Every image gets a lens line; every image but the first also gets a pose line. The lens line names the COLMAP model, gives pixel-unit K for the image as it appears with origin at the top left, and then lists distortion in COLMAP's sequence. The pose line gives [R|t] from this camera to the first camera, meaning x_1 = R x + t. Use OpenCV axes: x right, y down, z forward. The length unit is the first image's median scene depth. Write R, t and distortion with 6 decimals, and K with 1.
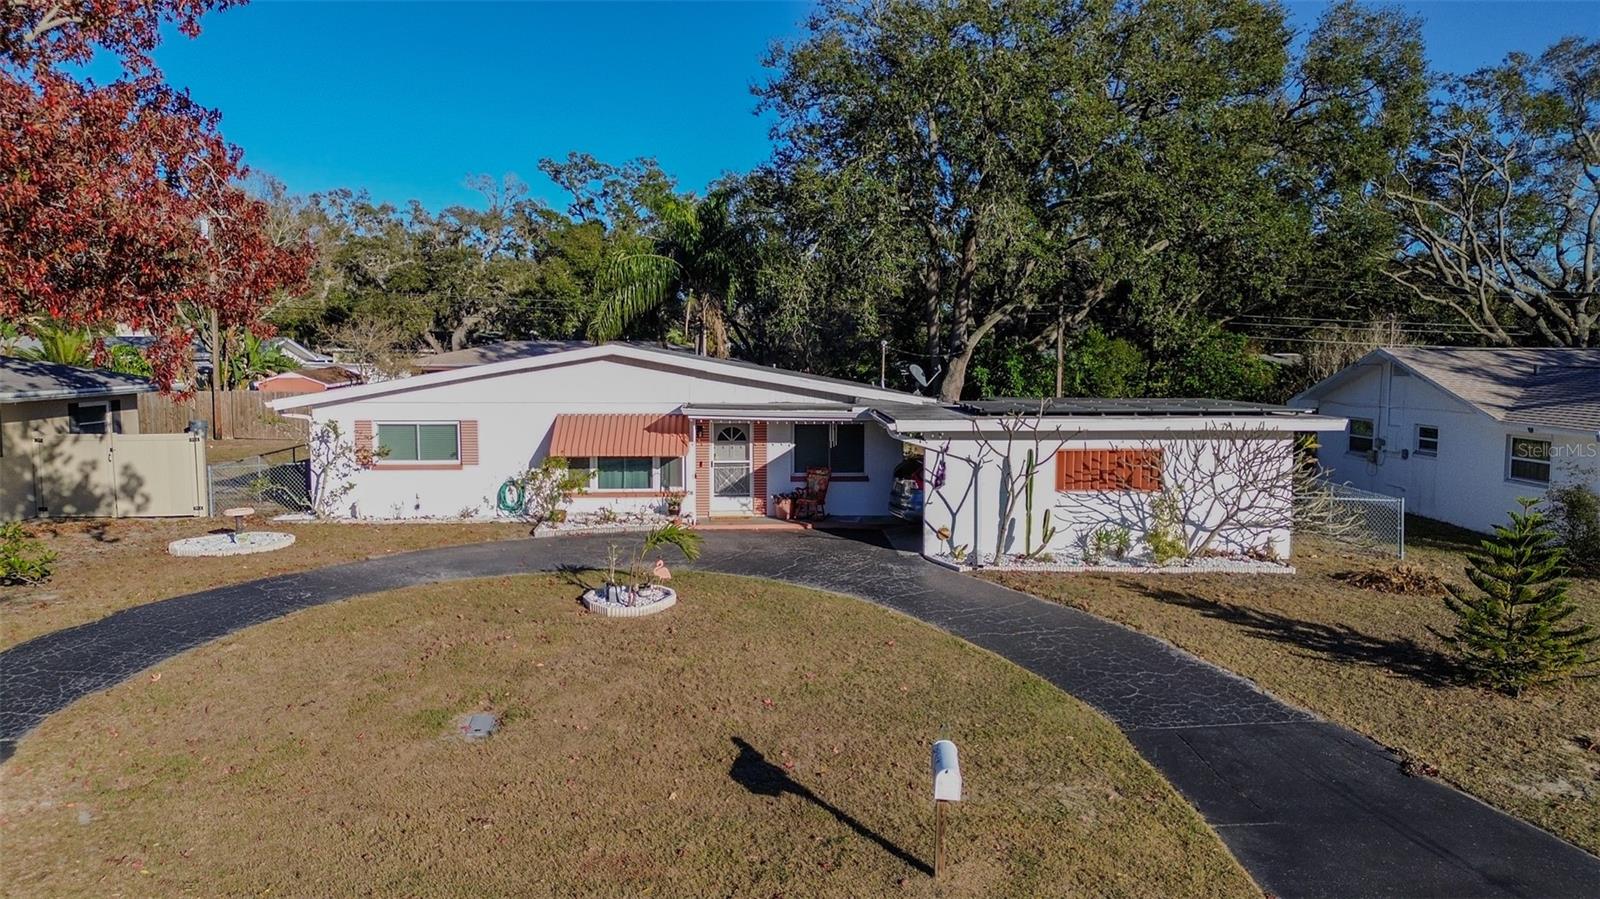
lens RADIAL K [[1129.6, 0, 800.0], [0, 1129.6, 449.5], [0, 0, 1]] dist [0.069896, -0.069935]
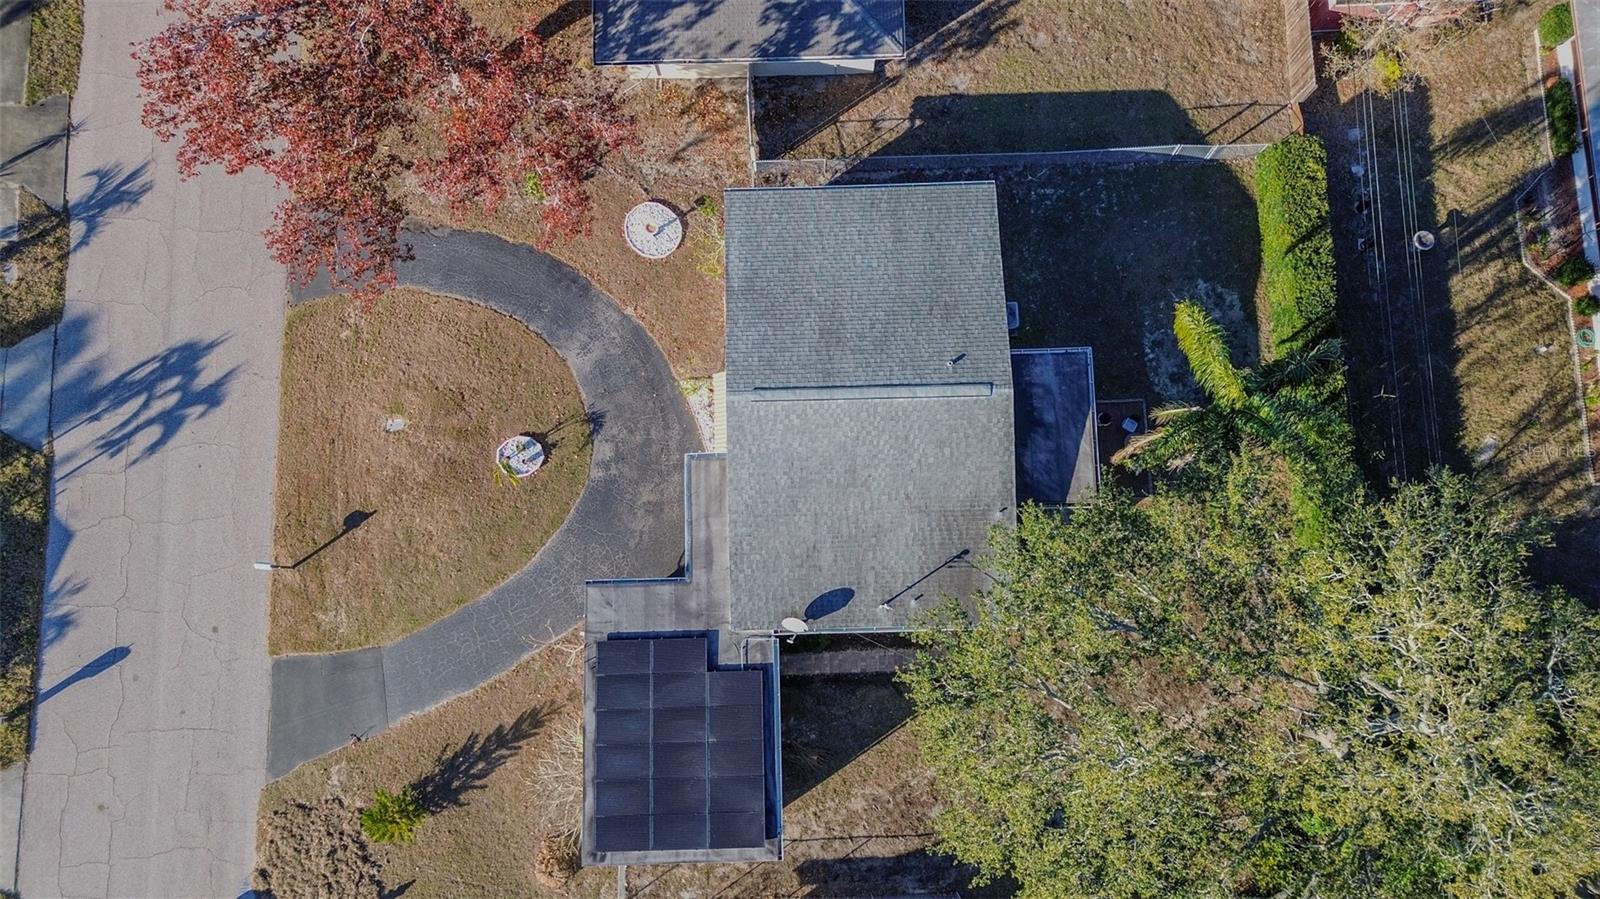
lens RADIAL K [[1129.6, 0, 800.0], [0, 1129.6, 449.5], [0, 0, 1]] dist [0.069896, -0.069935]
pose [[-0.028270, 0.985369, -0.168075, 0.156864], [-0.086619, 0.165095, 0.982467, -1.722203], [0.995840, 0.042333, 0.080685, 1.136245]]
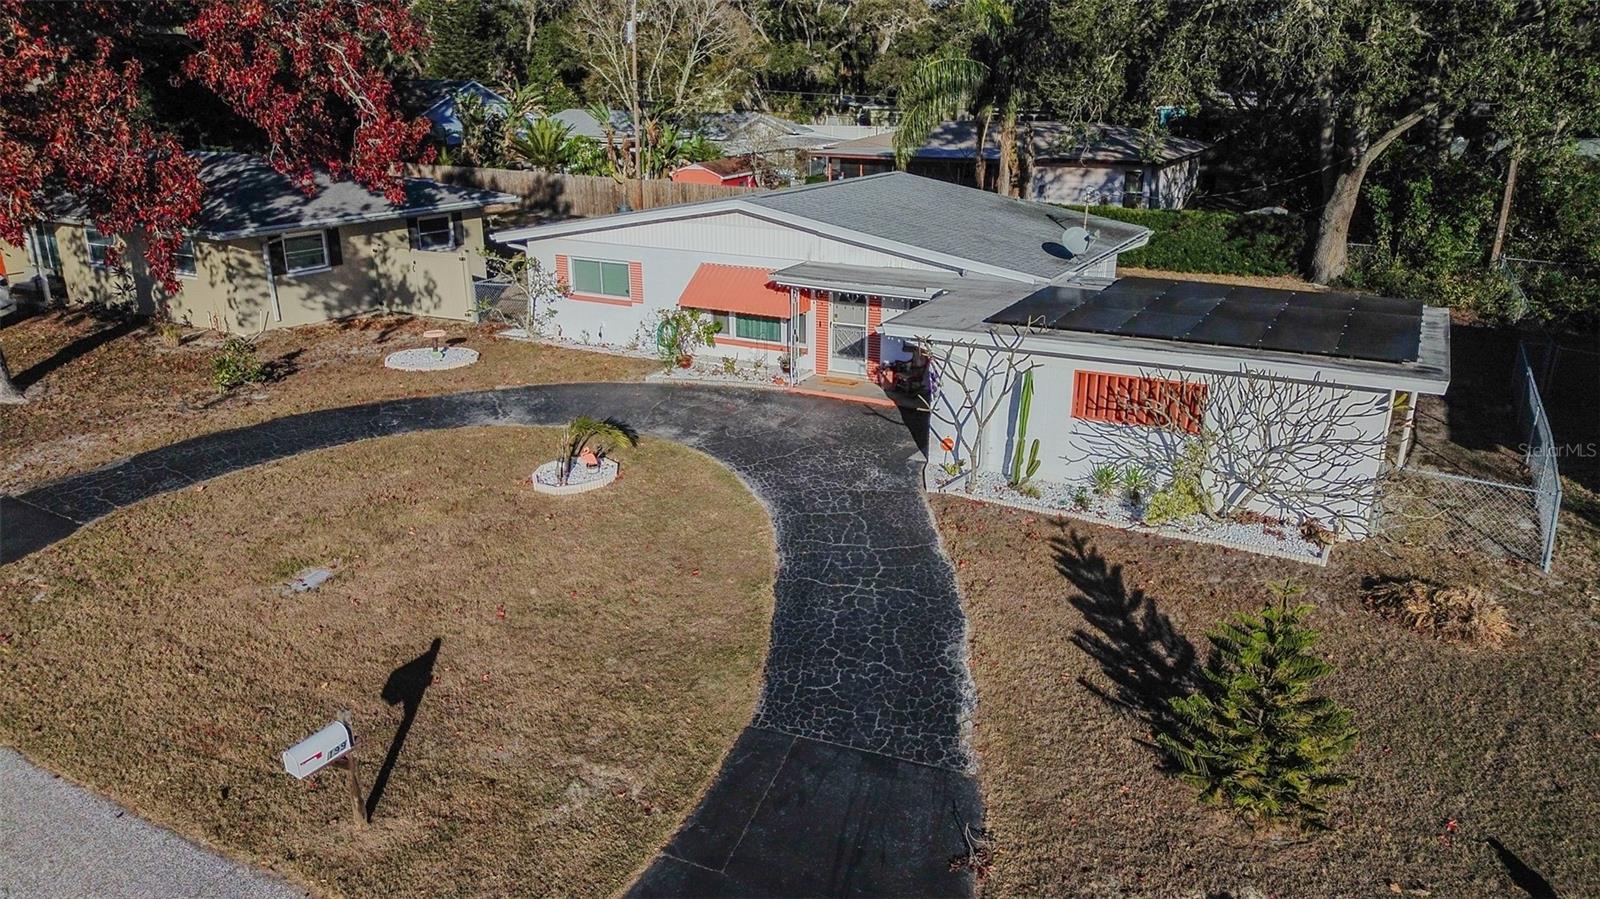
lens RADIAL K [[1129.6, 0, 800.0], [0, 1129.6, 449.5], [0, 0, 1]] dist [0.069896, -0.069935]
pose [[0.854655, 0.160918, -0.493630, 0.486644], [-0.044526, 0.969971, 0.239109, -0.139514], [0.517283, -0.182377, 0.836156, 0.158955]]
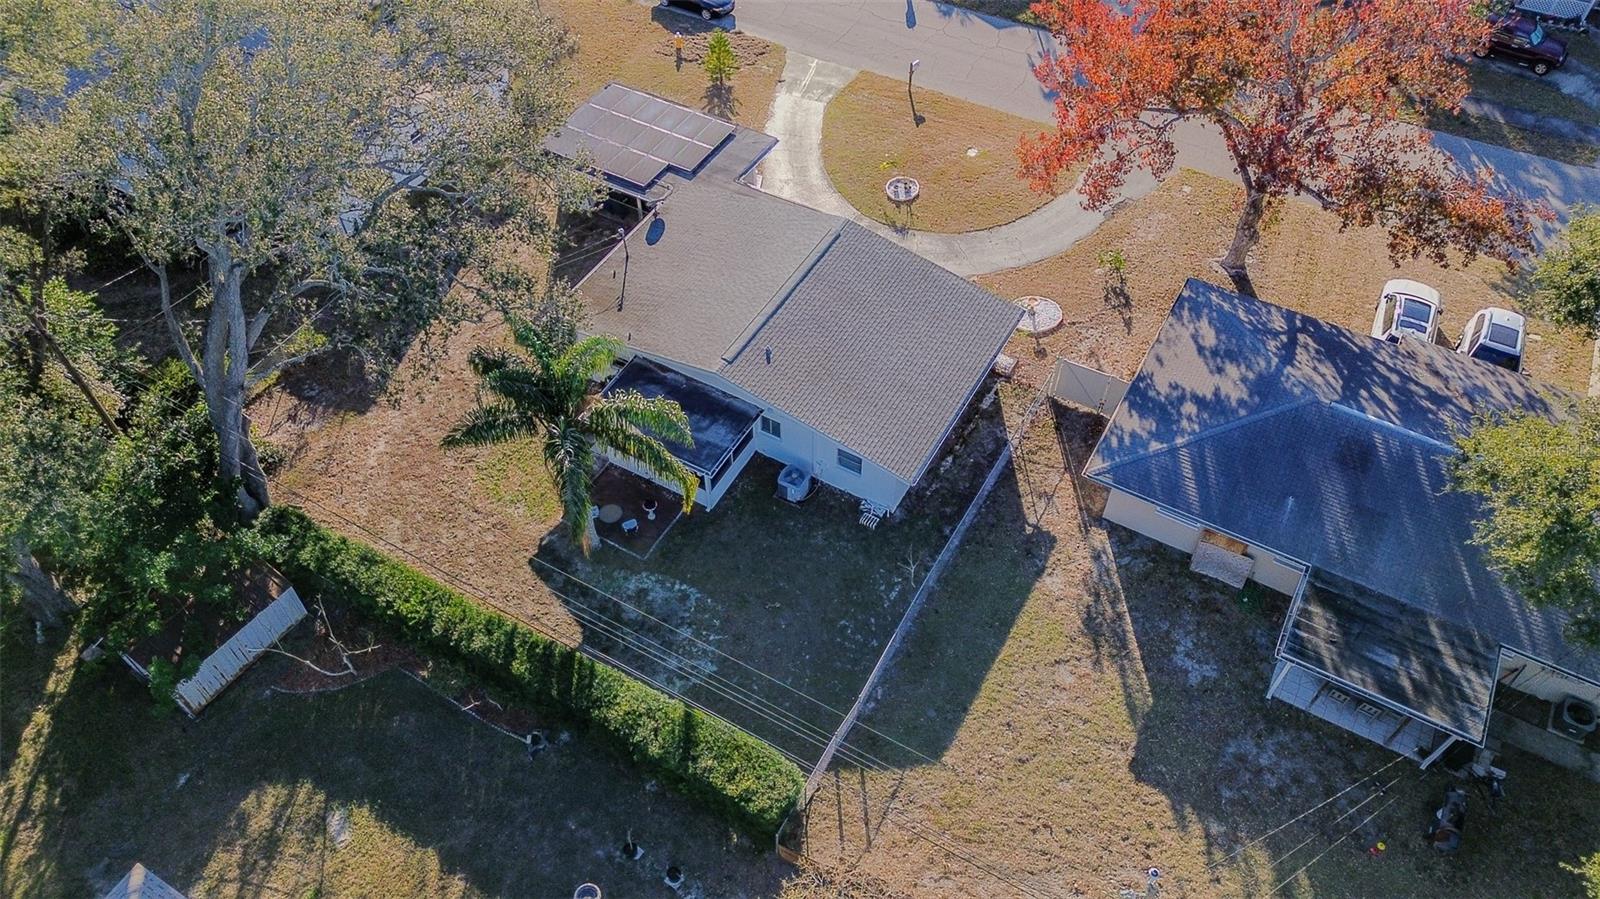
lens RADIAL K [[1129.6, 0, 800.0], [0, 1129.6, 449.5], [0, 0, 1]] dist [0.069896, -0.069935]
pose [[-0.839306, -0.419943, 0.345274, -0.964689], [0.048774, 0.574368, 0.817143, -1.469465], [-0.541468, 0.702673, -0.461588, 2.375314]]
